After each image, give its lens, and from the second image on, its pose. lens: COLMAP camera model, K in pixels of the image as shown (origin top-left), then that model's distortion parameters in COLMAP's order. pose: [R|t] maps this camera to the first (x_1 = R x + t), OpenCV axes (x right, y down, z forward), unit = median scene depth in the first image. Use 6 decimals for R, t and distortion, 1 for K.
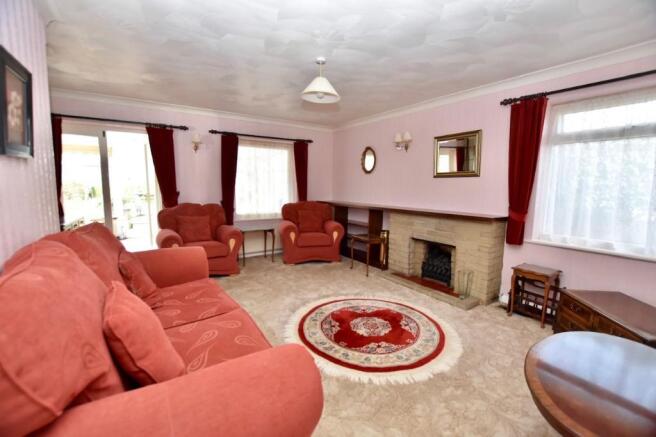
lens RADIAL K [[287.7, 0, 329.9], [0, 287.7, 219.7], [0, 0, 1]] dist [-0.036256, 0.006407]
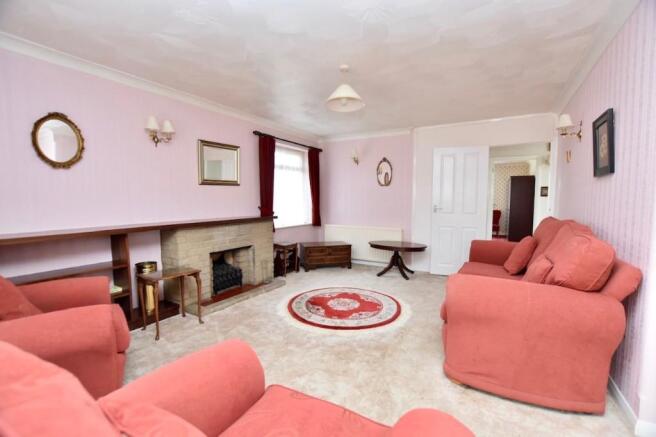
lens RADIAL K [[287.7, 0, 329.9], [0, 287.7, 219.7], [0, 0, 1]] dist [-0.036256, 0.006407]
pose [[-0.430104, -0.076835, 0.899504, -0.646852], [0.104804, 0.985385, 0.134284, -0.117371], [-0.896675, 0.152027, -0.415766, 1.045819]]
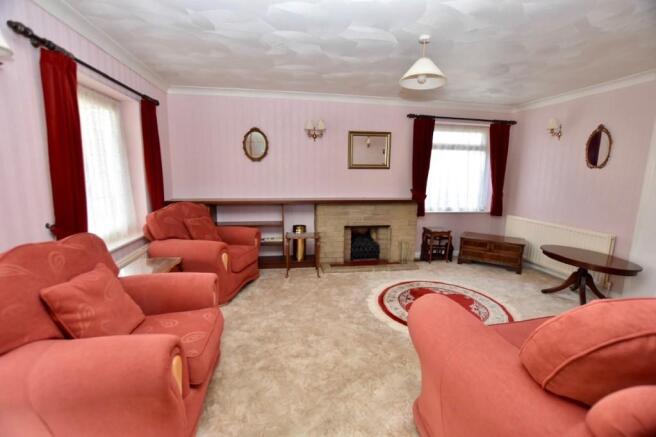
lens RADIAL K [[287.7, 0, 329.9], [0, 287.7, 219.7], [0, 0, 1]] dist [-0.036256, 0.006407]
pose [[0.415815, -0.150856, 0.896850, -0.692075], [0.100516, 0.987728, 0.119540, -0.094965], [-0.903877, 0.040441, 0.425876, 0.619577]]
